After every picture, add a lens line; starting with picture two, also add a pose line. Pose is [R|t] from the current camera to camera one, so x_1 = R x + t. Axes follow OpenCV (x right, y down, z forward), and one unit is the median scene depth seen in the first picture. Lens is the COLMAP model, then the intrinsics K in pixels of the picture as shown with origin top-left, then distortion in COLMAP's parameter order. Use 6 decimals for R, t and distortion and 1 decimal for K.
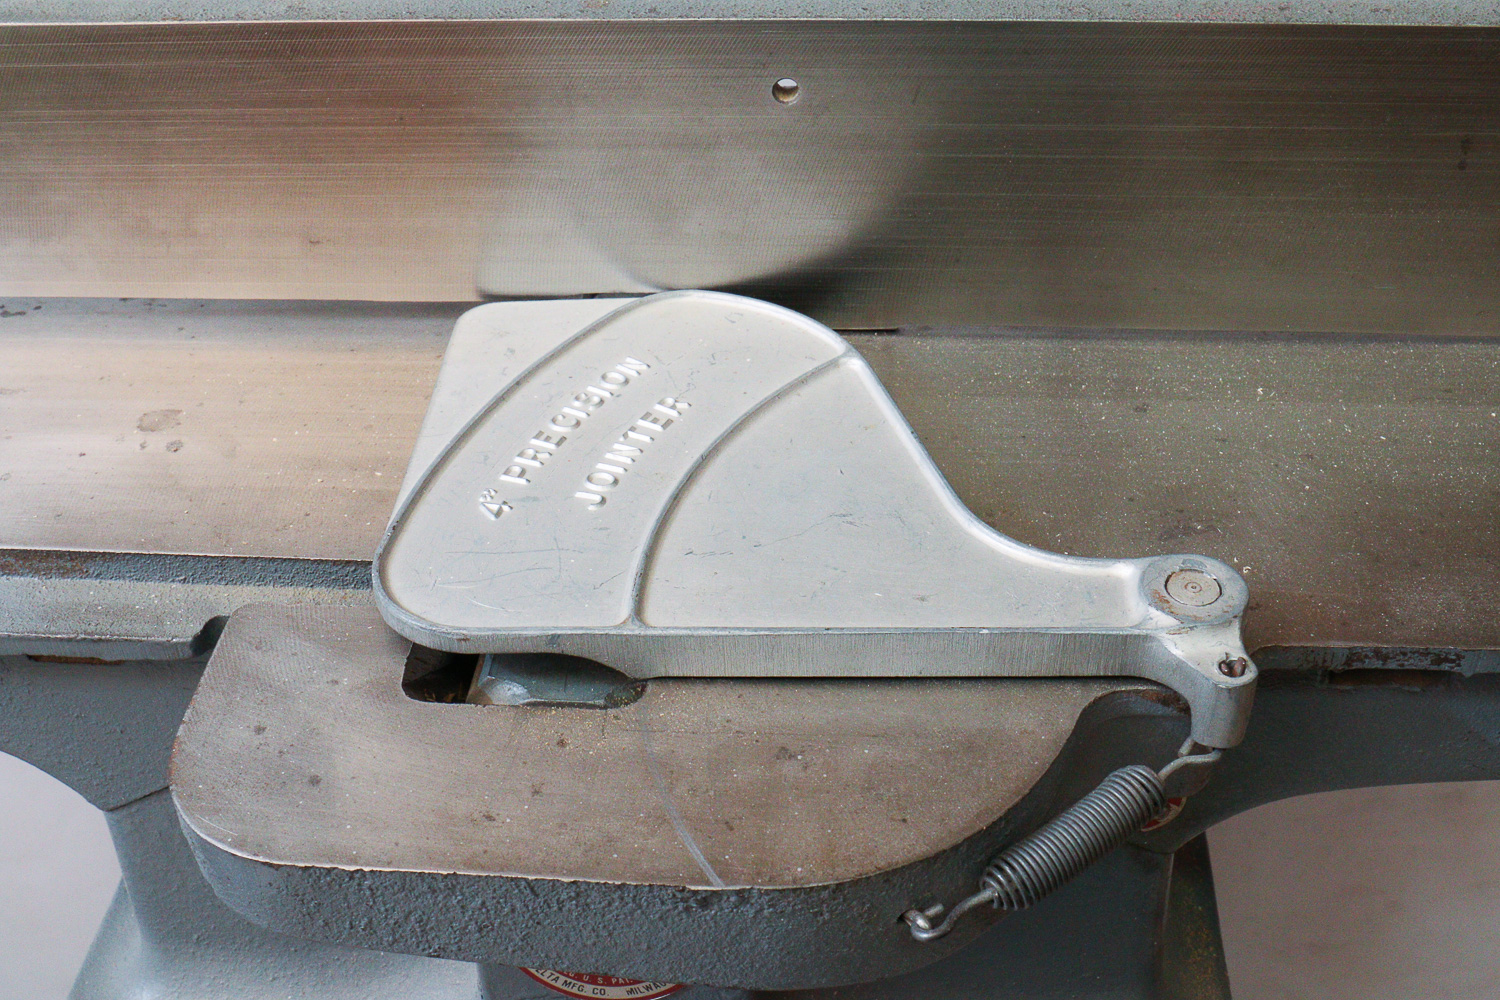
lens RADIAL K [[1844.5, 0, 748.7], [0, 1844.5, 499.5], [0, 0, 1]] dist [-0.100629, 0.000000]
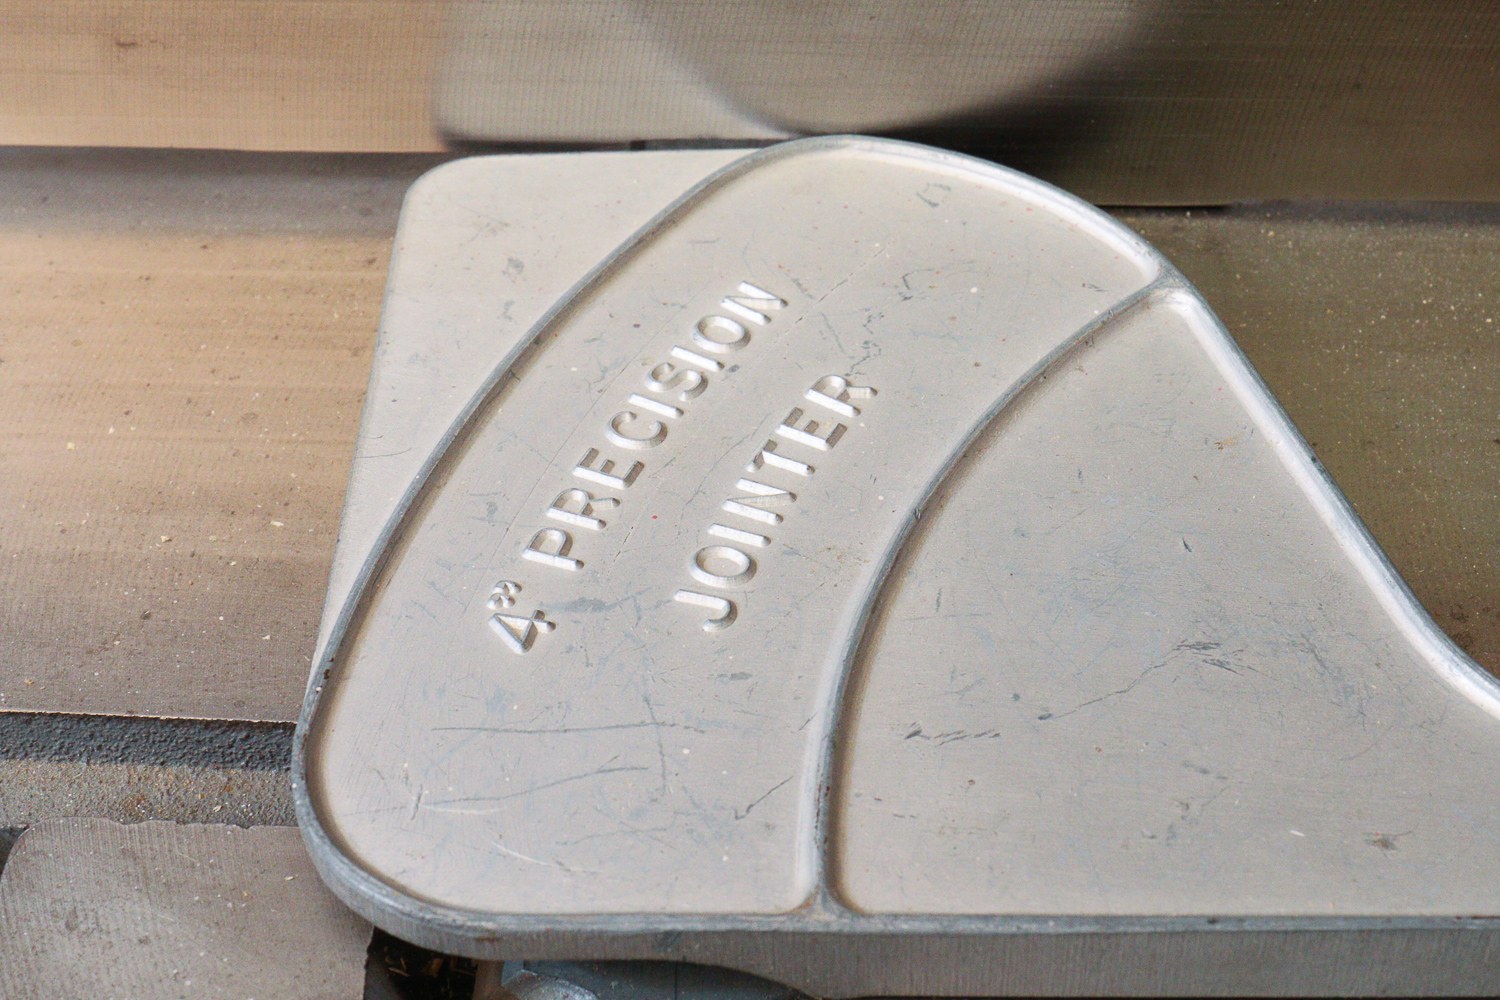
lens RADIAL K [[2598.3, 0, 751.2], [0, 2598.3, 500.3], [0, 0, 1]] dist [-0.039916, 0.000000]
pose [[0.999550, -0.009176, 0.028541, -0.089594], [0.005187, 0.990581, 0.136830, -0.123633], [-0.029528, -0.136620, 0.990183, 0.270683]]
